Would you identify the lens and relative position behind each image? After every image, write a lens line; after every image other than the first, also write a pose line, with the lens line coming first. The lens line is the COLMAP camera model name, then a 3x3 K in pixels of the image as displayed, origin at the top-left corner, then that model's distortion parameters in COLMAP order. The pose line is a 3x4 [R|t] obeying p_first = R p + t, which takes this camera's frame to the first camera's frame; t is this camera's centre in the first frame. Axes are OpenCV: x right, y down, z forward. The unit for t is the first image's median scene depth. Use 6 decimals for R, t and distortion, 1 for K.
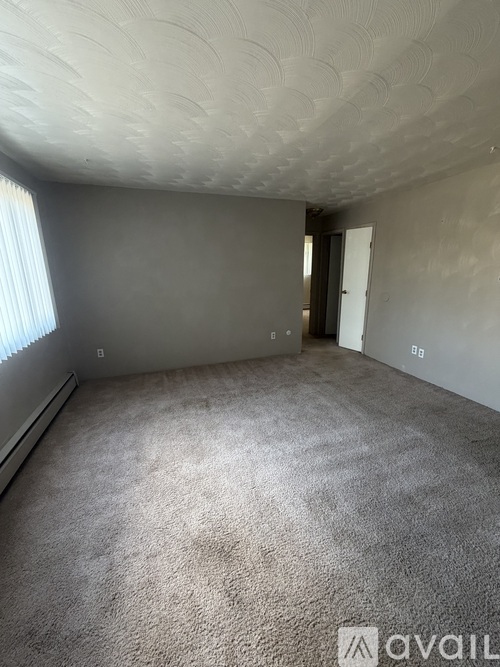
lens RADIAL K [[266.3, 0, 249.8], [0, 266.3, 331.1], [0, 0, 1]] dist [-0.000747, 0.000423]
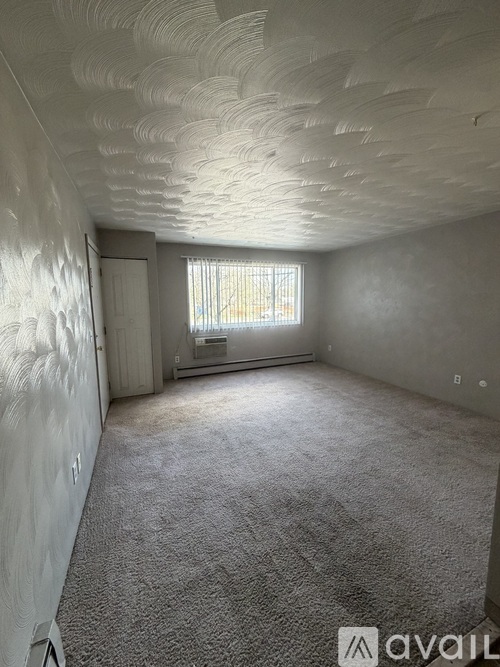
lens RADIAL K [[266.3, 0, 249.8], [0, 266.3, 331.1], [0, 0, 1]] dist [-0.000747, 0.000423]
pose [[0.074090, 0.131577, -0.988533, 1.104977], [-0.223127, 0.968315, 0.112163, -0.101086], [0.971970, 0.212258, 0.101101, 0.367838]]
